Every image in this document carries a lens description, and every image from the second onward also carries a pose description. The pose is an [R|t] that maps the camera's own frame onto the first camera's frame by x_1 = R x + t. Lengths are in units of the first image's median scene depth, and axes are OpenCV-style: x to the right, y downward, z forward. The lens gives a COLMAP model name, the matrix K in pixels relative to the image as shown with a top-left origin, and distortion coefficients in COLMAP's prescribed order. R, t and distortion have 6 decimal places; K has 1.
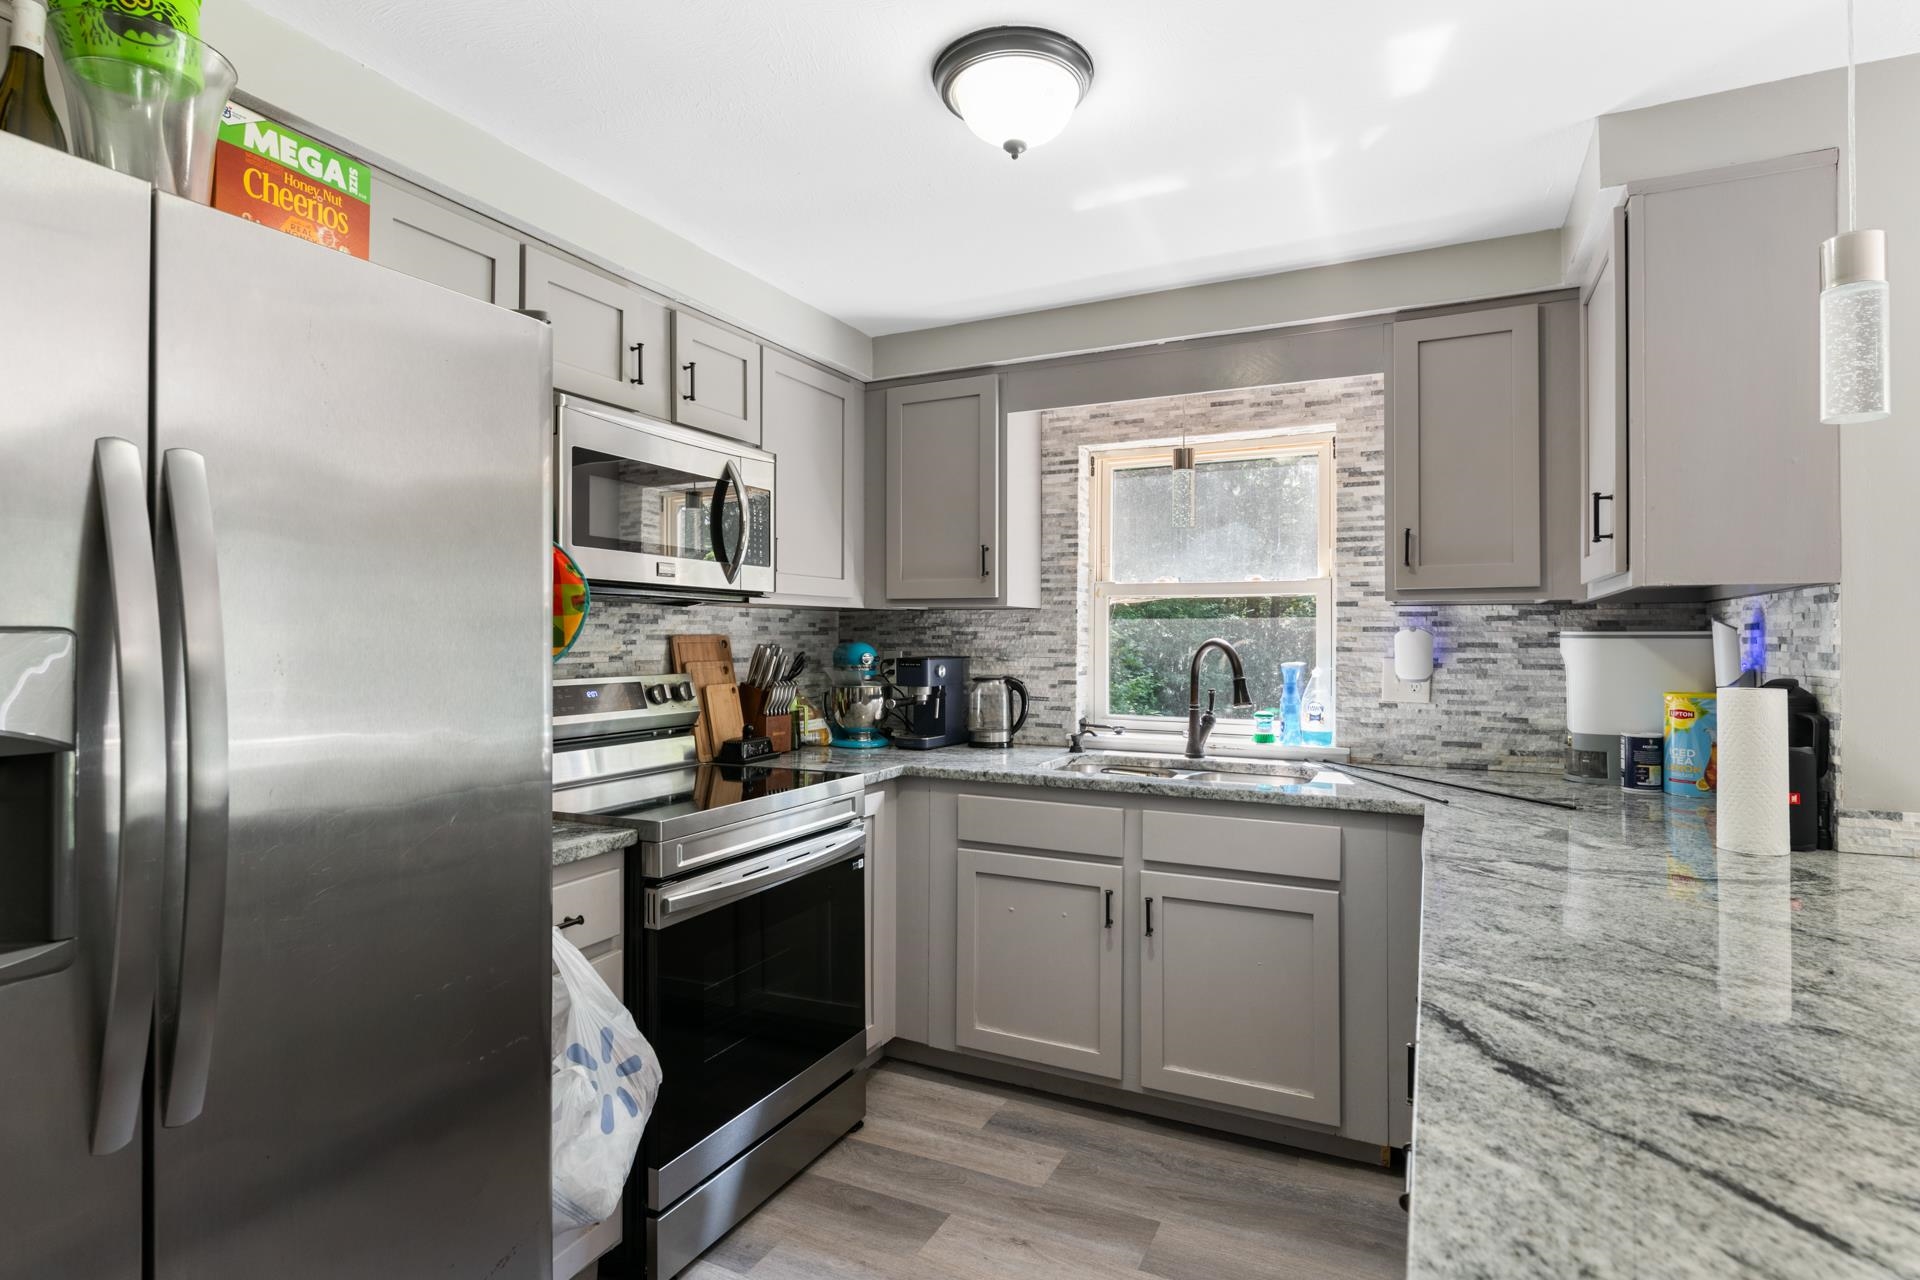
lens RADIAL K [[968.6, 0, 974.4], [0, 968.6, 628.8], [0, 0, 1]] dist [0.009687, -0.000517]
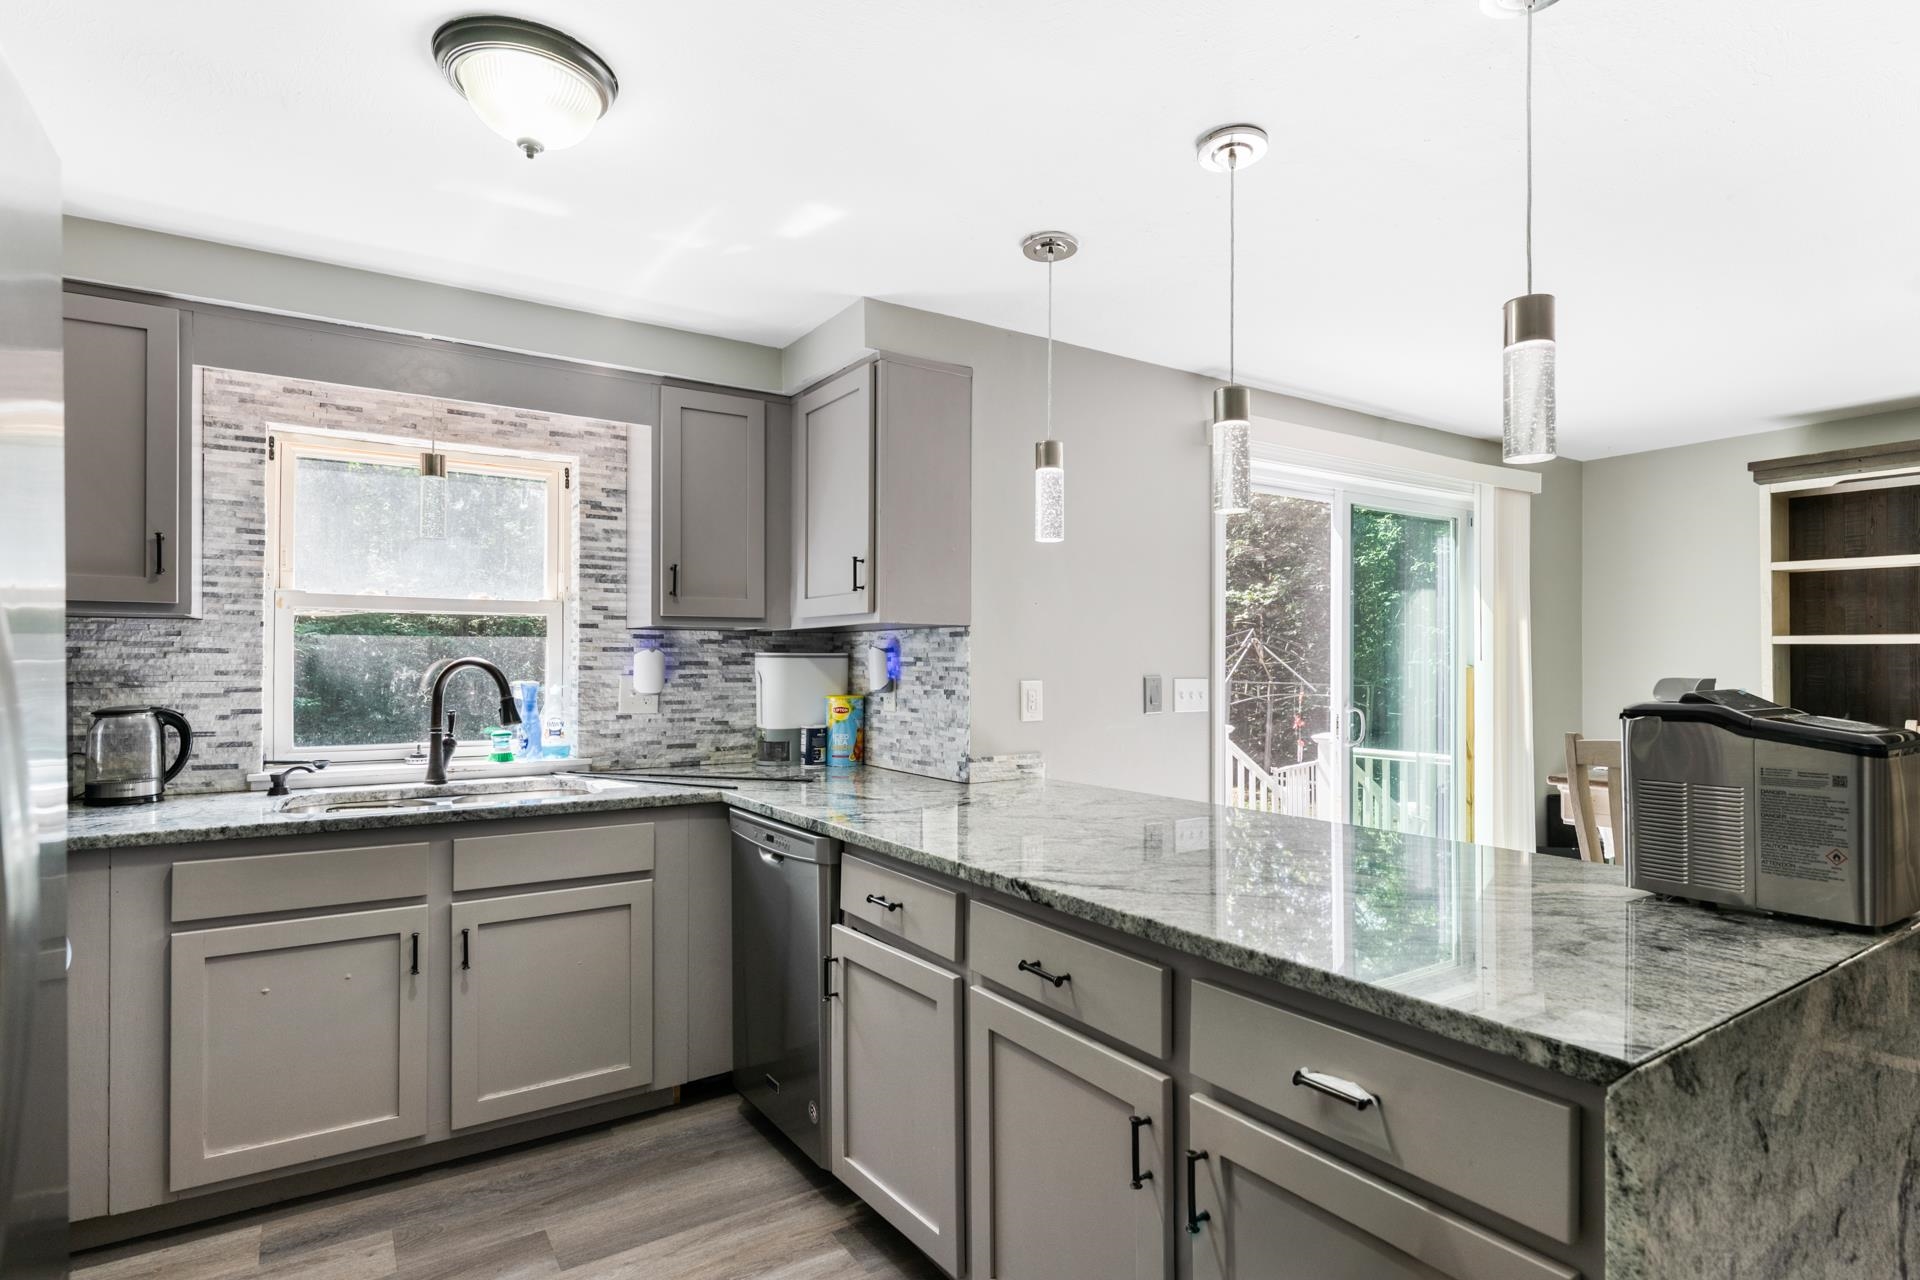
lens RADIAL K [[980.4, 0, 969.4], [0, 980.4, 660.5], [0, 0, 1]] dist [0.003278, -0.000997]
pose [[0.513631, -0.001563, 0.858010, -0.335051], [-0.010118, 0.999918, 0.007879, 0.000222], [-0.857952, -0.012728, 0.513573, 0.069678]]
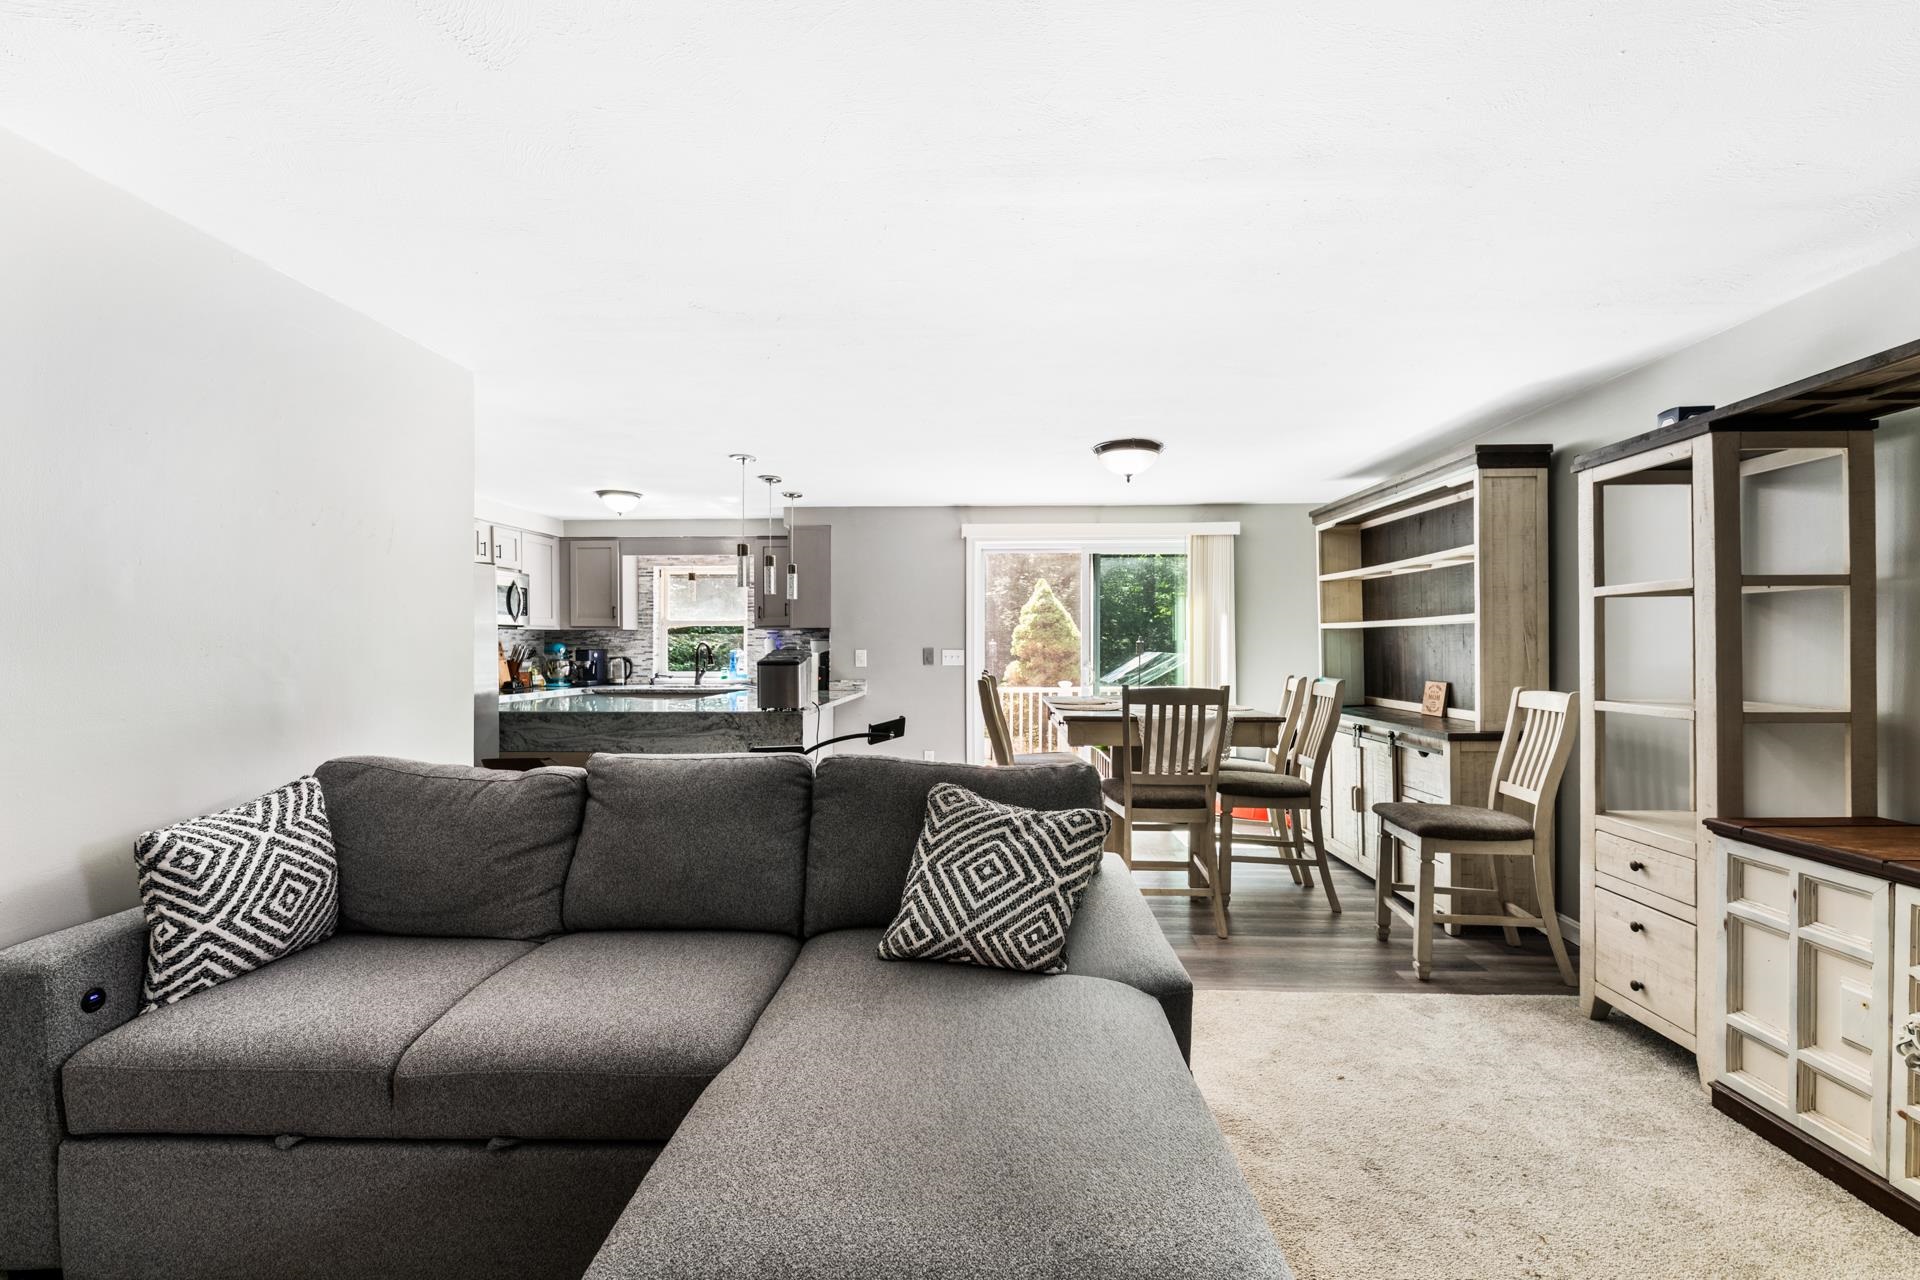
lens RADIAL K [[841.0, 0, 968.5], [0, 841.0, 645.0], [0, 0, 1]] dist [0.001713, -0.005765]
pose [[0.919900, -0.005664, 0.392111, 0.001156], [0.000555, 0.999913, 0.013142, -0.011225], [-0.392152, -0.011872, 0.919824, -1.527200]]
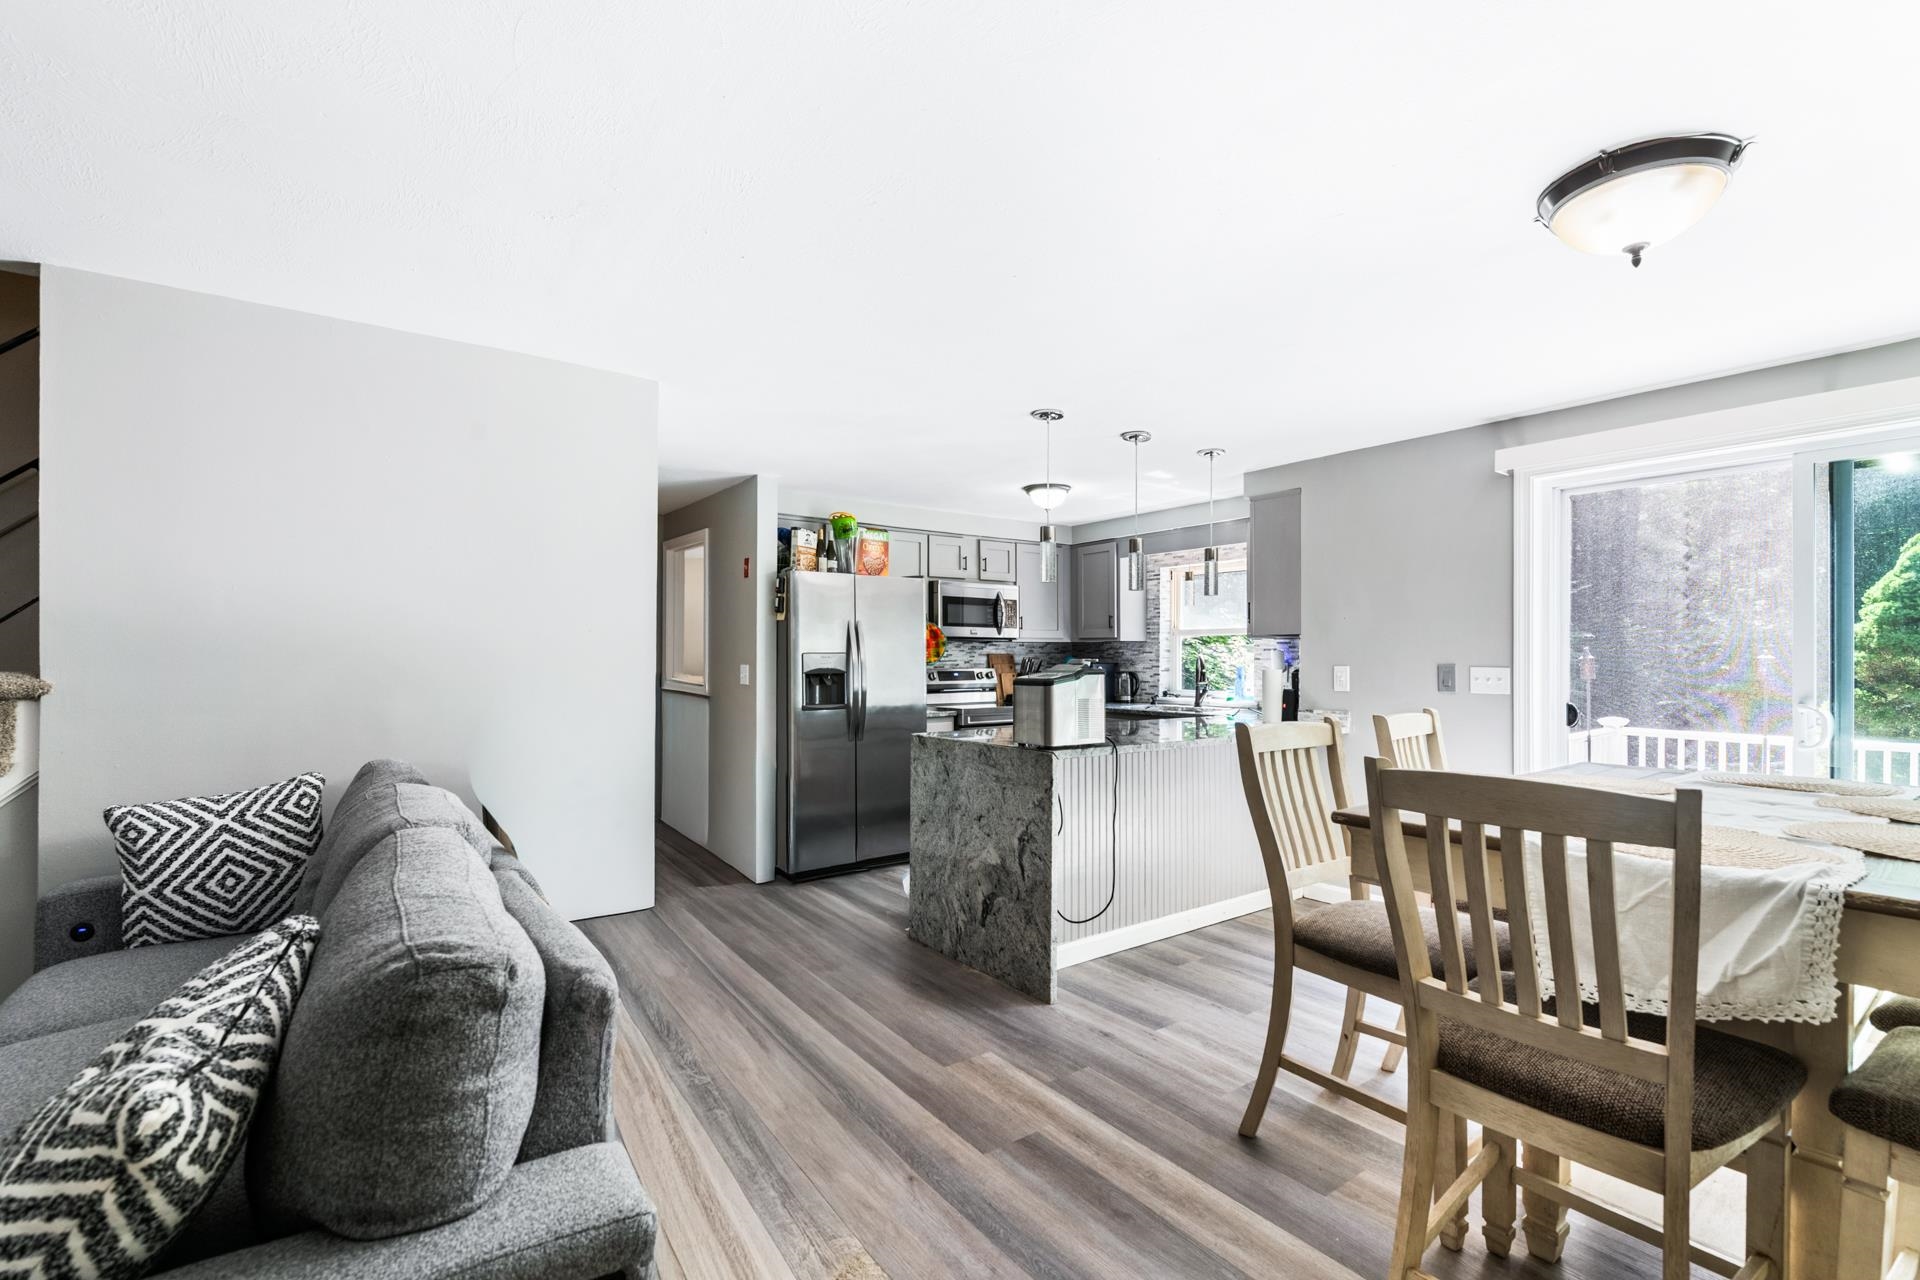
lens RADIAL K [[853.3, 0, 961.2], [0, 853.3, 661.3], [0, 0, 1]] dist [0.000818, -0.006351]
pose [[0.881219, -0.001071, -0.472707, 0.703016], [0.007293, 0.999909, 0.011331, -0.000257], [0.472652, -0.013433, 0.881147, -1.052606]]
